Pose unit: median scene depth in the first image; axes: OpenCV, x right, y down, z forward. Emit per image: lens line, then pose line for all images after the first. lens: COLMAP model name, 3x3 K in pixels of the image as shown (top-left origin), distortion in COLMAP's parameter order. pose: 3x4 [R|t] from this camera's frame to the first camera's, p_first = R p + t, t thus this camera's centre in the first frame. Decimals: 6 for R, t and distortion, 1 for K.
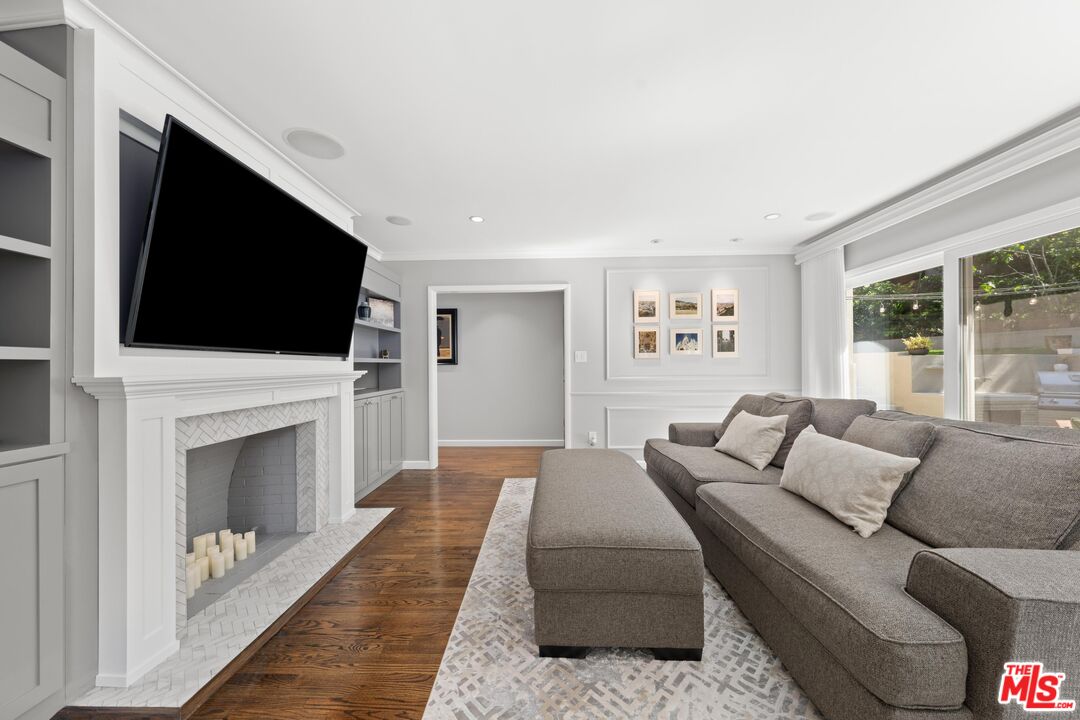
lens RADIAL K [[373.5, 0, 540.4], [0, 373.5, 363.1], [0, 0, 1]] dist [-0.003505, -0.000130]
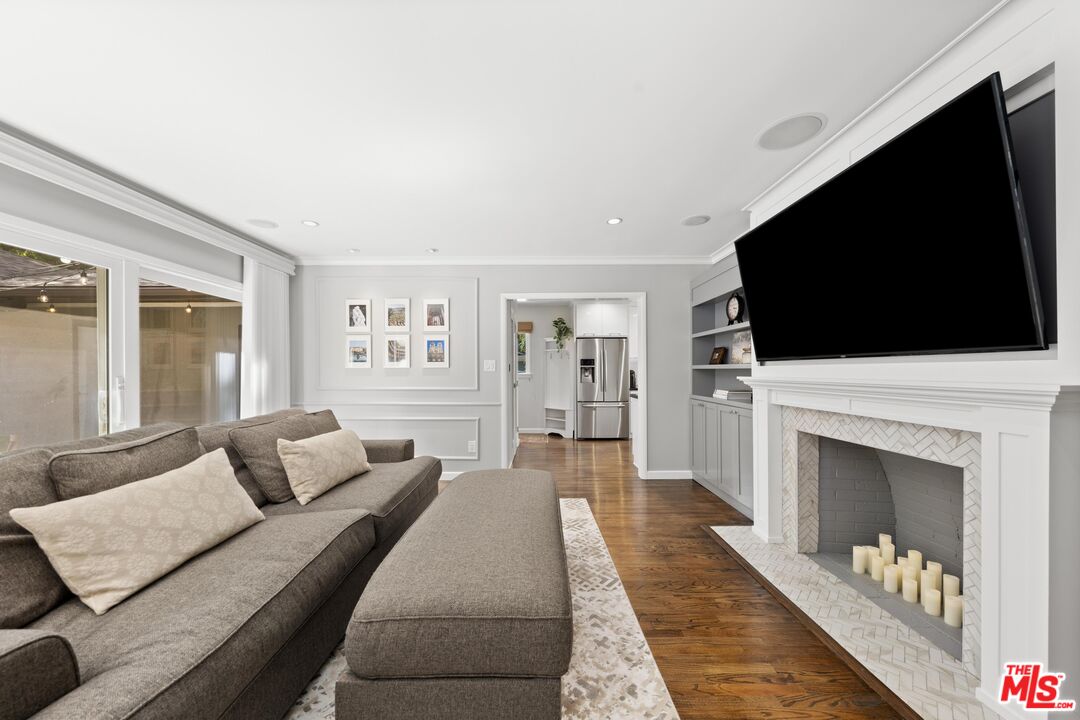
lens RADIAL K [[369.4, 0, 540.9], [0, 369.4, 369.4], [0, 0, 1]] dist [0.000398, 0.000031]
pose [[-0.999327, 0.011265, -0.034900, 0.030404], [0.011608, 0.999886, -0.009650, 0.001465], [0.034788, -0.010048, -0.999344, 0.988842]]
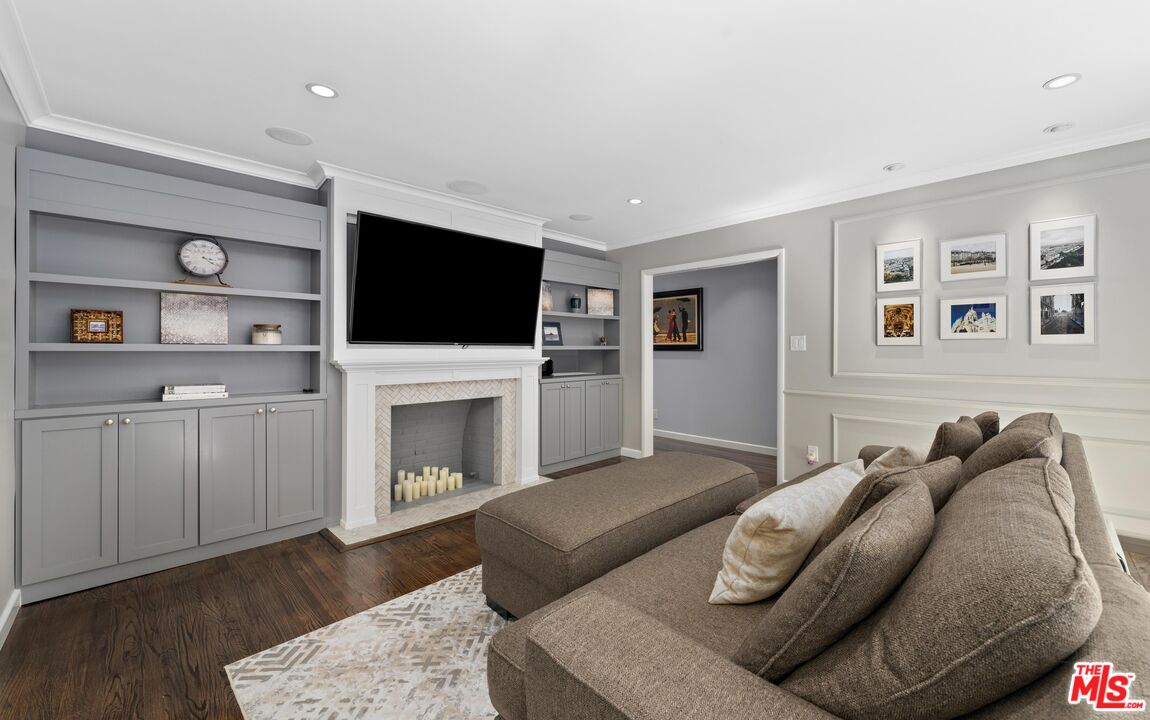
lens RADIAL K [[460.6, 0, 618.0], [0, 460.6, 348.5], [0, 0, 1]] dist [-0.000851, -0.000115]
pose [[0.744092, 0.006851, -0.668042, 0.464171], [-0.001759, 0.999964, 0.008296, -0.013794], [0.668075, -0.004998, 0.744077, 0.070847]]
